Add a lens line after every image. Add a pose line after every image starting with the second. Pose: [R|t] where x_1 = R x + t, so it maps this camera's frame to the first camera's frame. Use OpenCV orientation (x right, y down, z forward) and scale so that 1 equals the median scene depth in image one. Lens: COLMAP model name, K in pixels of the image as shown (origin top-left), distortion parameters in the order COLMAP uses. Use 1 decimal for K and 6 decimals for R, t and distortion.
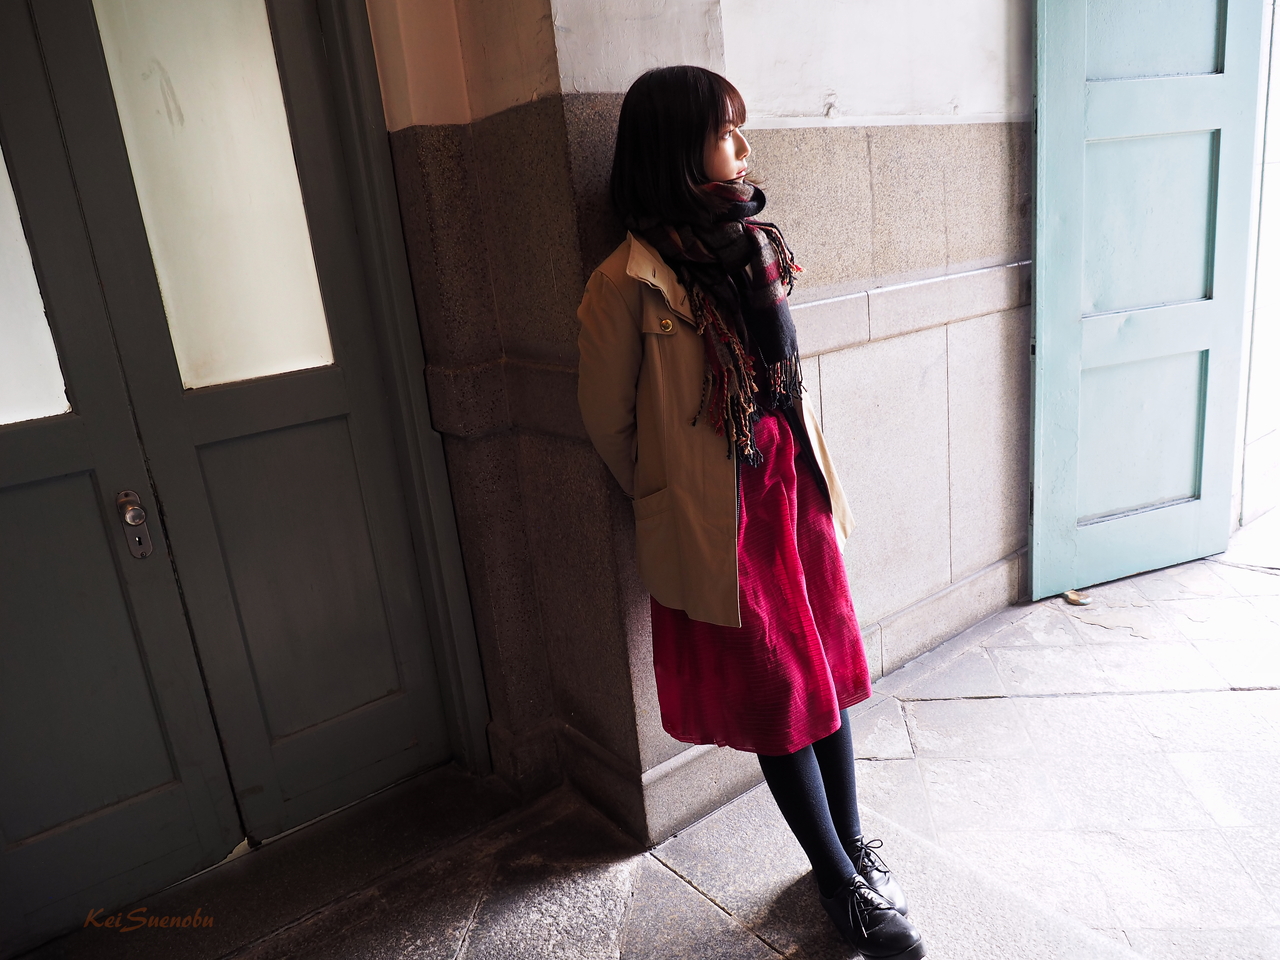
lens RADIAL K [[923.2, 0, 646.0], [0, 923.2, 478.7], [0, 0, 1]] dist [-0.036617, 0.008007]
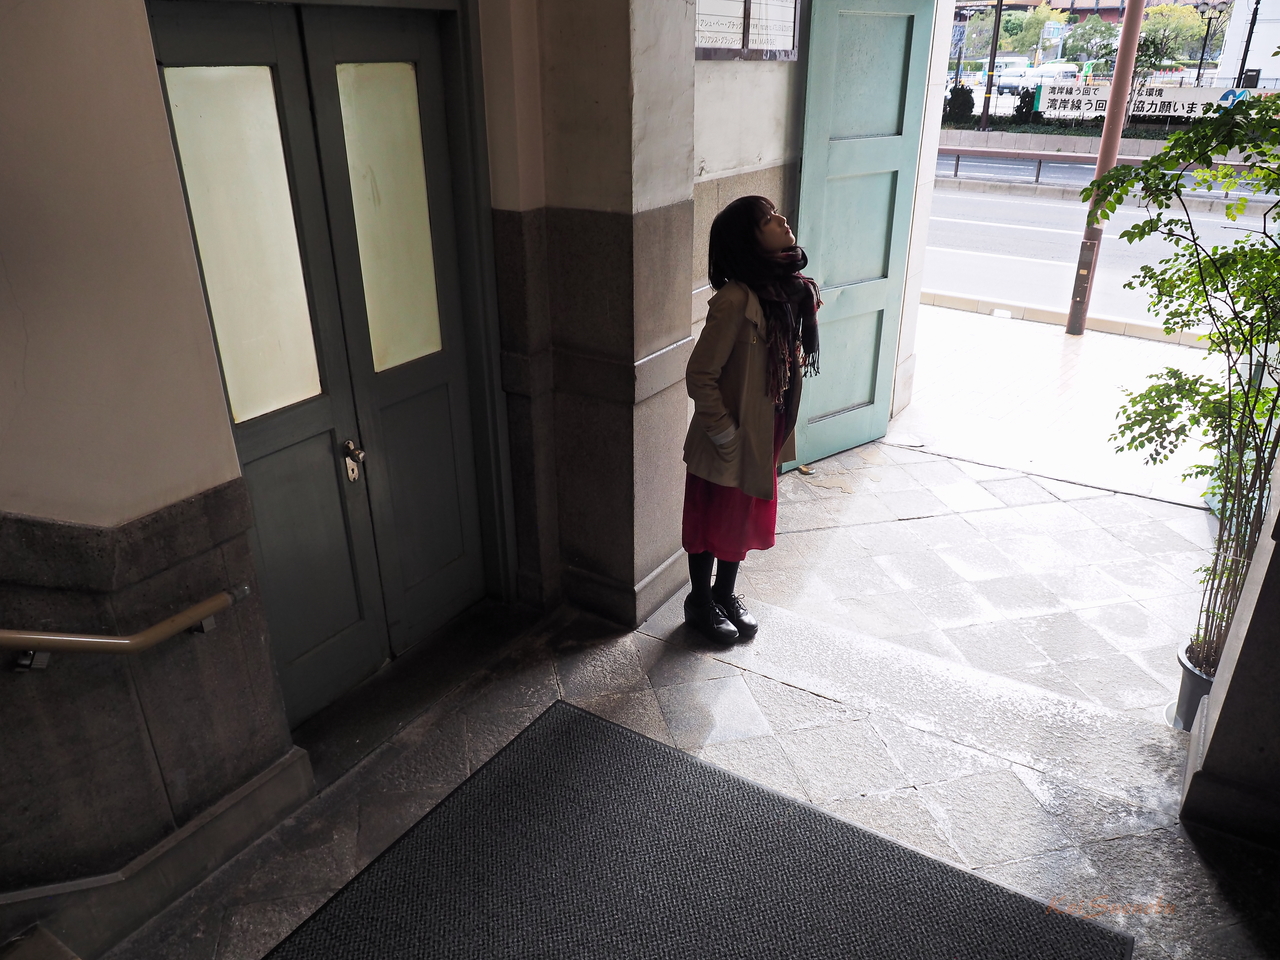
lens RADIAL K [[923.2, 0, 640.1], [0, 923.2, 481.5], [0, 0, 1]] dist [-0.036617, 0.008007]
pose [[0.932144, -0.053457, 0.358120, -0.486876], [0.001496, 0.989602, 0.143826, -0.104624], [-0.362085, -0.133531, 0.922531, -0.478934]]
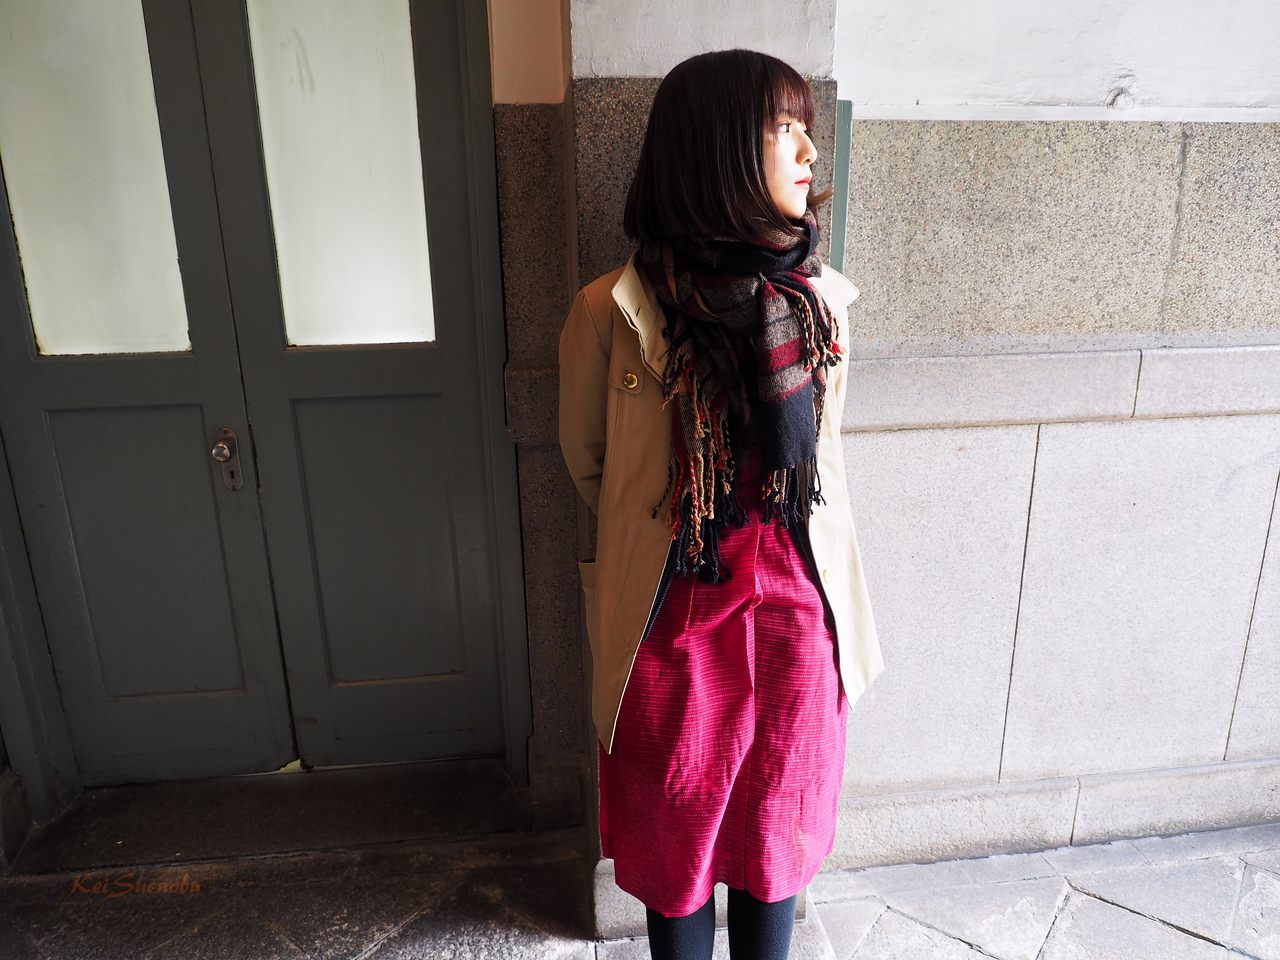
lens RADIAL K [[923.2, 0, 646.0], [0, 923.2, 476.5], [0, 0, 1]] dist [-0.036617, 0.008007]
pose [[0.857127, 0.230195, -0.460807, 0.280728], [-0.206605, 0.973112, 0.101818, -0.106804], [0.471855, 0.007934, 0.881640, 0.191903]]
